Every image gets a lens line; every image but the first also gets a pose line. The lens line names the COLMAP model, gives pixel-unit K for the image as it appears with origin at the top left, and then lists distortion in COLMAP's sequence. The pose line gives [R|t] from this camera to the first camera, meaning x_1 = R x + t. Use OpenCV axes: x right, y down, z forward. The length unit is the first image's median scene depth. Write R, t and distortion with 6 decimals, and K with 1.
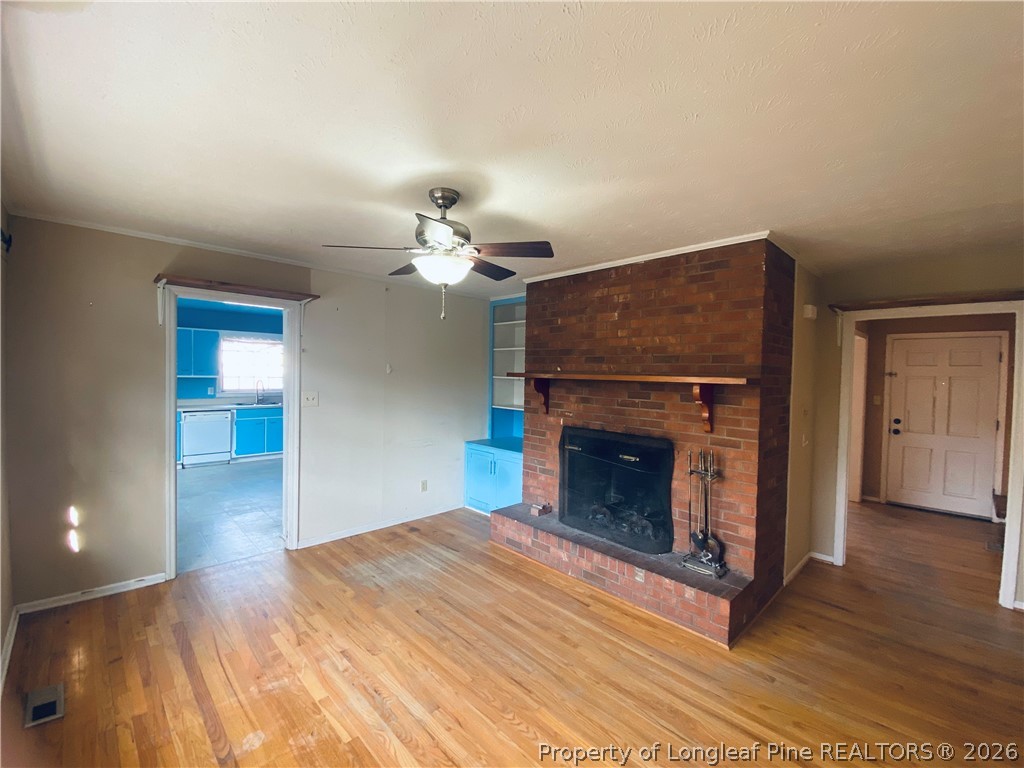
lens RADIAL K [[440.0, 0, 508.2], [0, 440.0, 381.4], [0, 0, 1]] dist [0.074458, -0.051288]
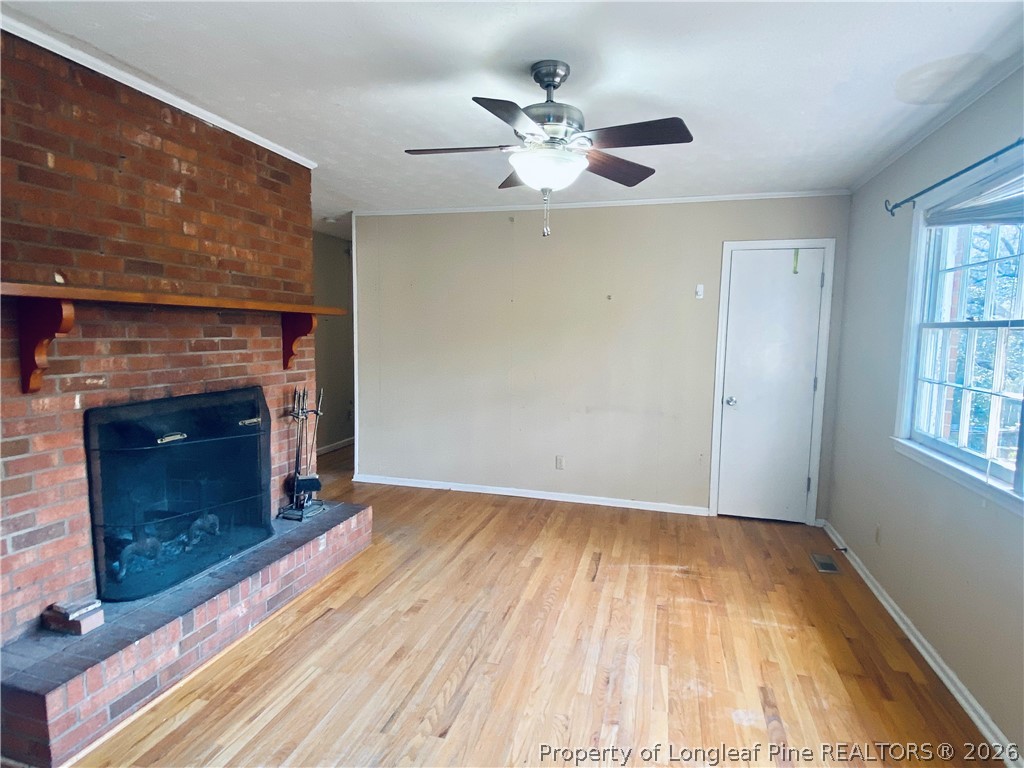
lens RADIAL K [[565.9, 0, 512.3], [0, 565.9, 389.4], [0, 0, 1]] dist [-0.015750, -0.000574]
pose [[-0.514823, -0.114898, 0.849562, -0.658230], [-0.005759, 0.991419, 0.130594, 0.004712], [-0.857277, 0.062340, -0.511067, 1.055692]]
